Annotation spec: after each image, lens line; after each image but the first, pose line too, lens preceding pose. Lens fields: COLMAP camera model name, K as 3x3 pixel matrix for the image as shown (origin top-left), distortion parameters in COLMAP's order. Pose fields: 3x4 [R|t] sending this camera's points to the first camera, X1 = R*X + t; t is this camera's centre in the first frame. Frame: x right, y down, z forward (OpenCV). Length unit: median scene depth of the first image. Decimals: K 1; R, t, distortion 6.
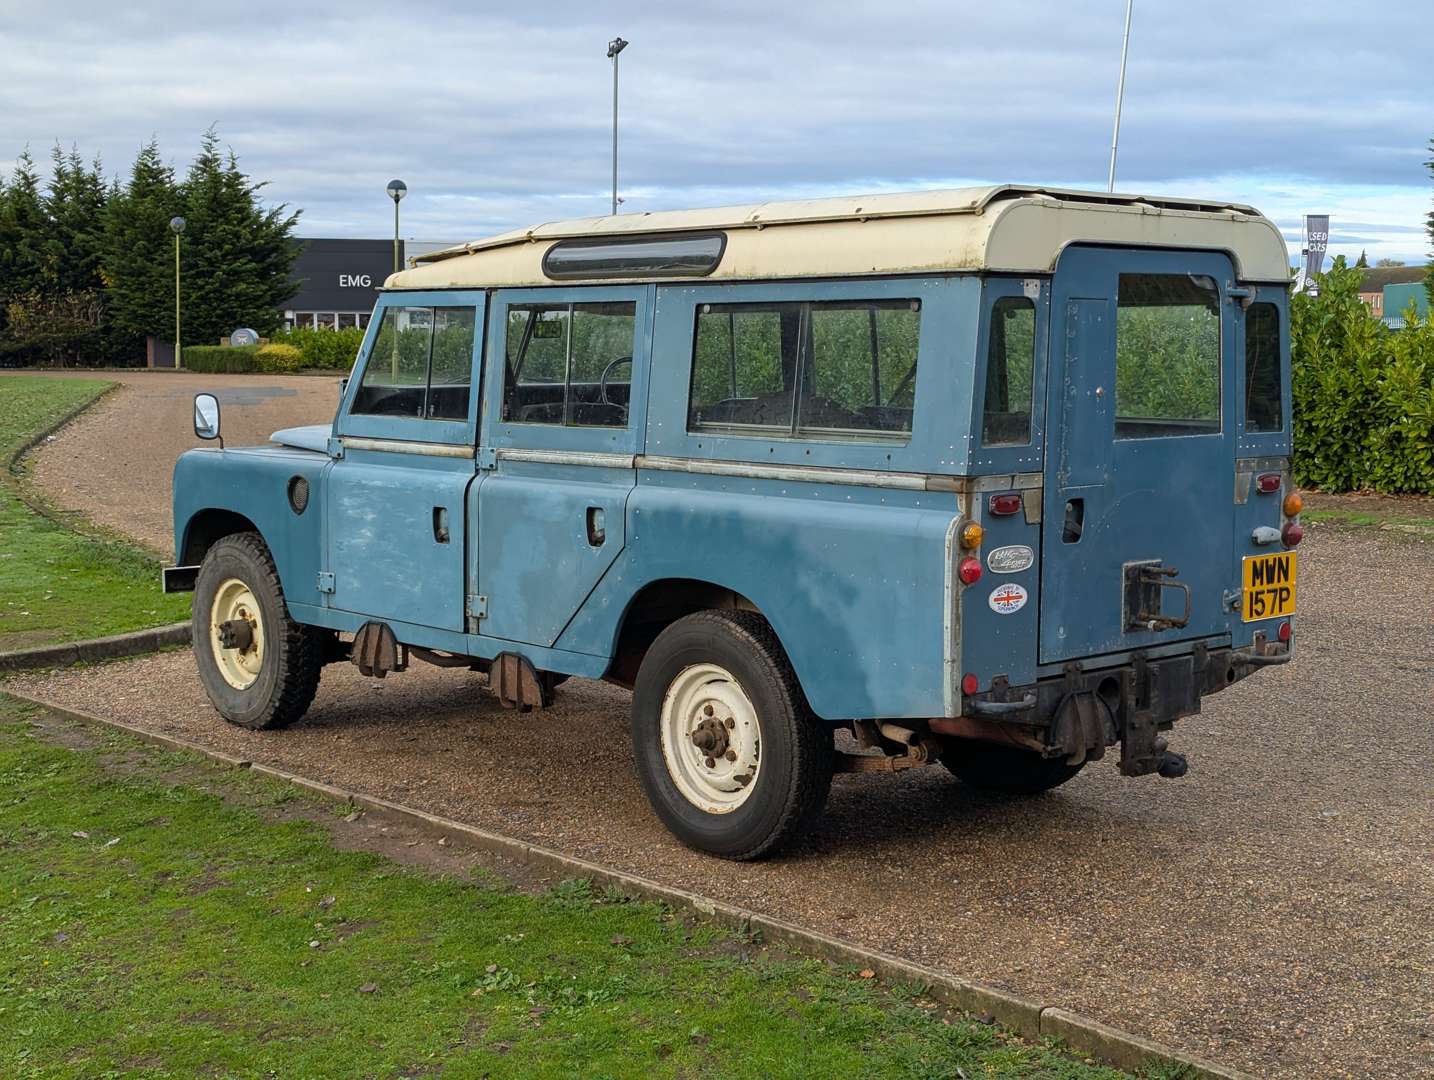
lens RADIAL K [[1950.2, 0, 729.9], [0, 1950.2, 546.8], [0, 0, 1]] dist [0.250424, -0.795970]
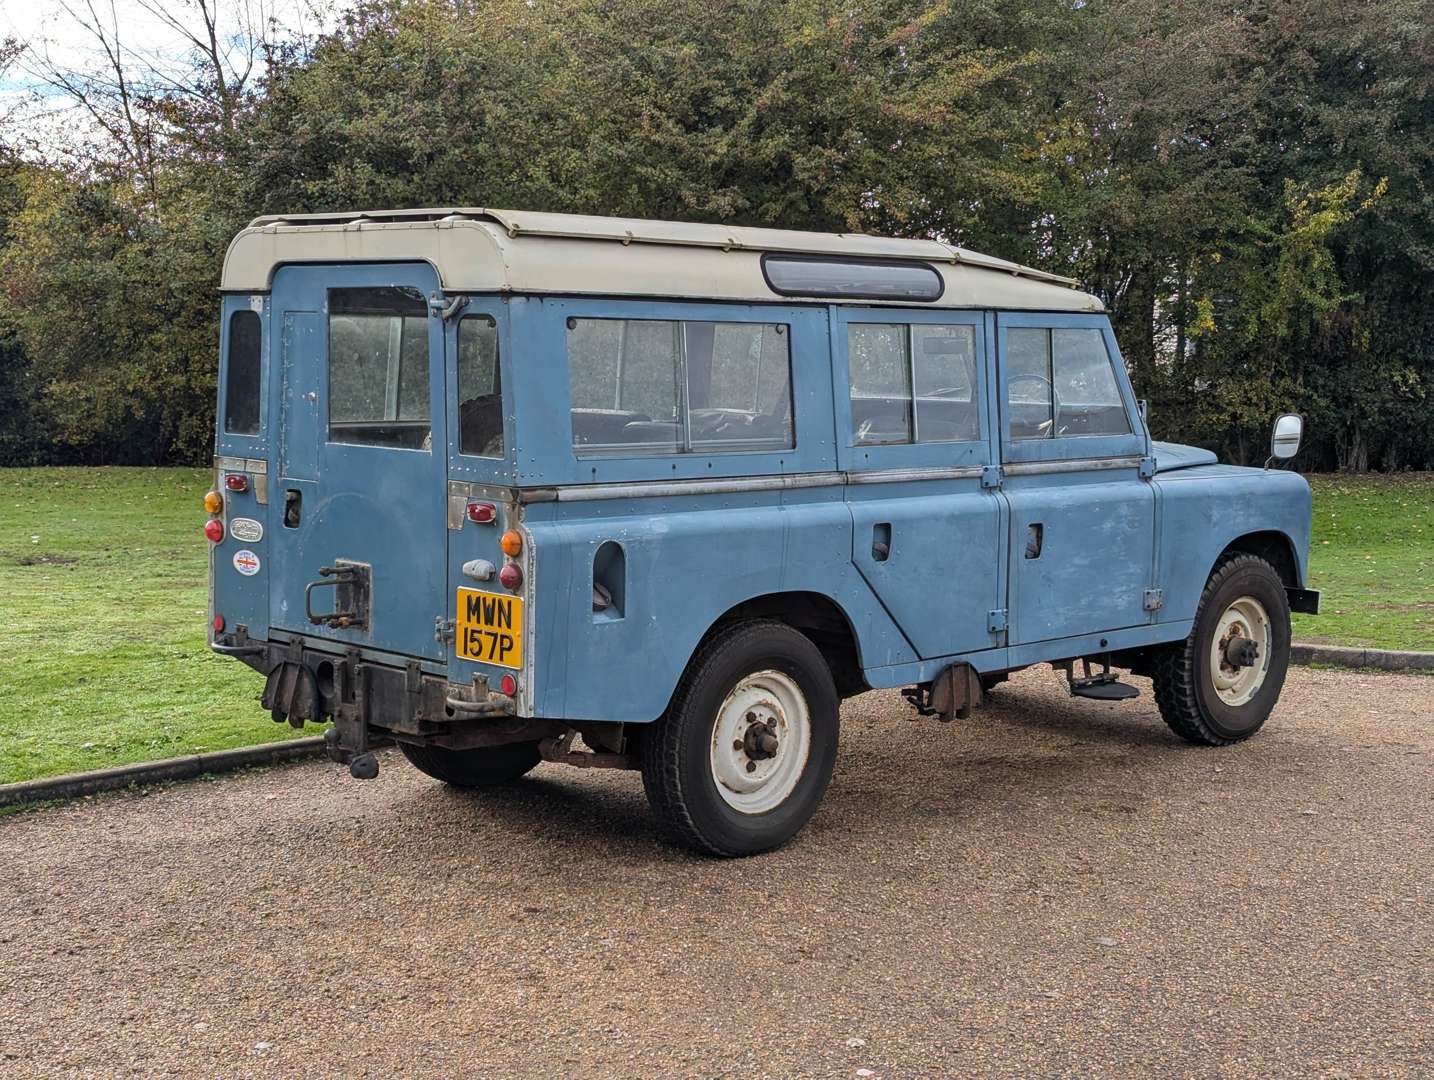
lens RADIAL K [[1970.6, 0, 717.0], [0, 1970.6, 540.0], [0, 0, 1]] dist [0.217569, -0.789198]
pose [[0.035674, 0.100557, -0.994292, 1.172173], [-0.119147, 0.988257, 0.095672, -0.118706], [0.992236, 0.115053, 0.047236, 1.058276]]
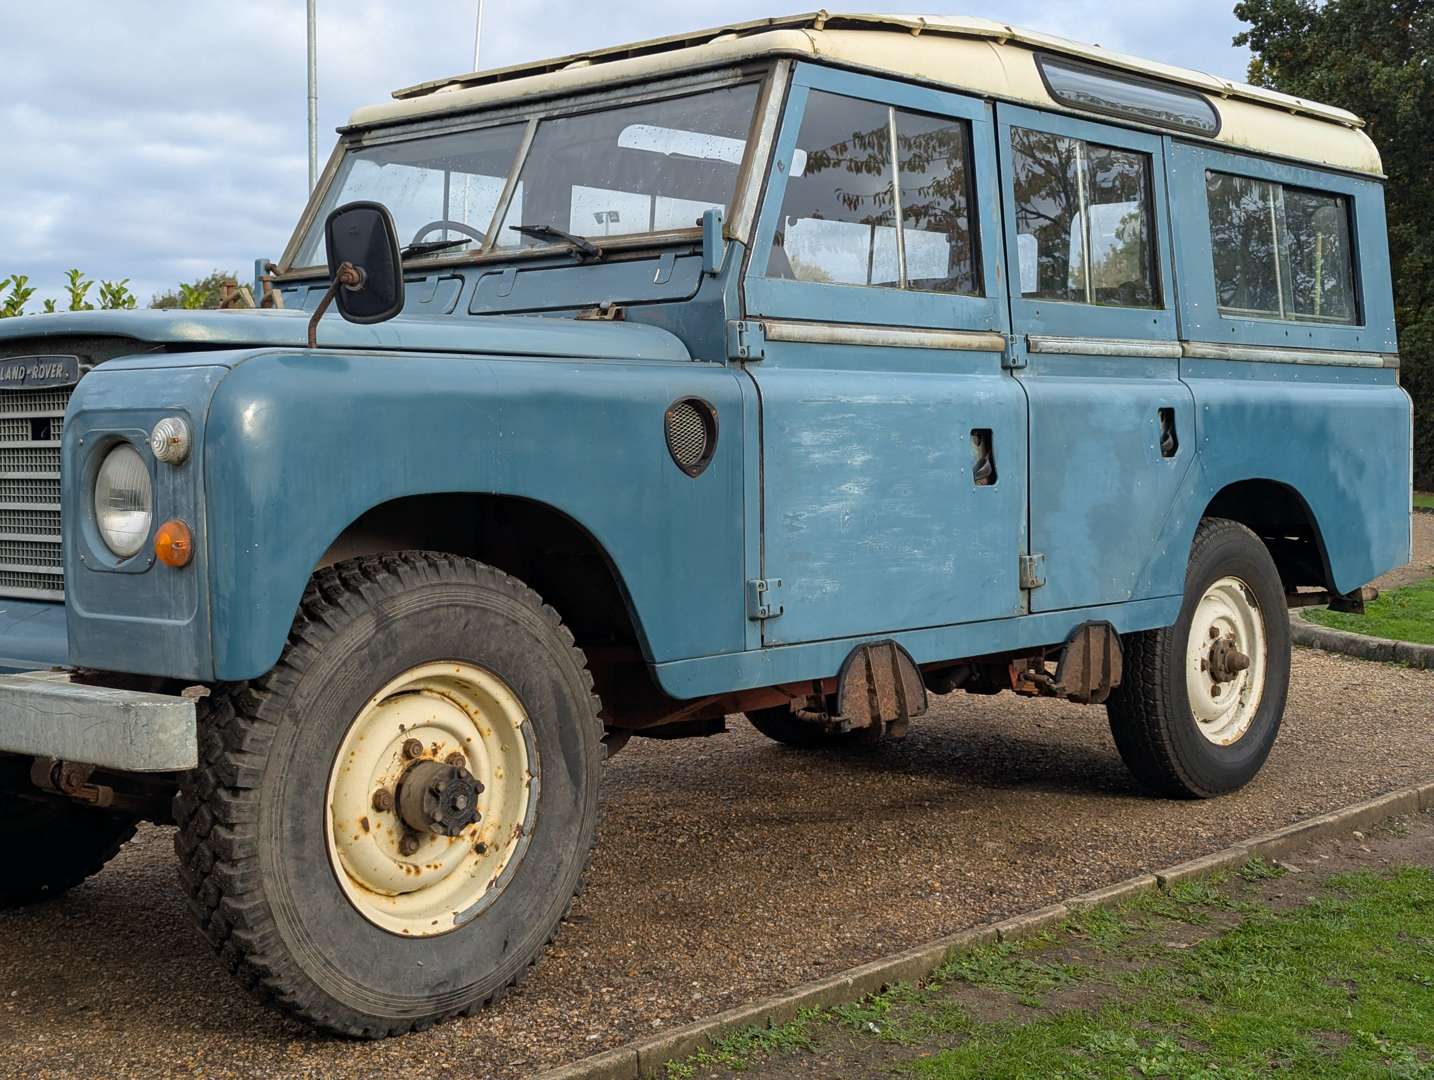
lens RADIAL K [[2012.2, 0, 698.7], [0, 2012.2, 509.2], [0, 0, 1]] dist [0.192096, -0.653602]
pose [[-0.090510, -0.038990, 0.995132, -0.879346], [0.106430, 0.993132, 0.048592, -0.039768], [-0.990192, 0.110310, -0.085739, 1.275328]]
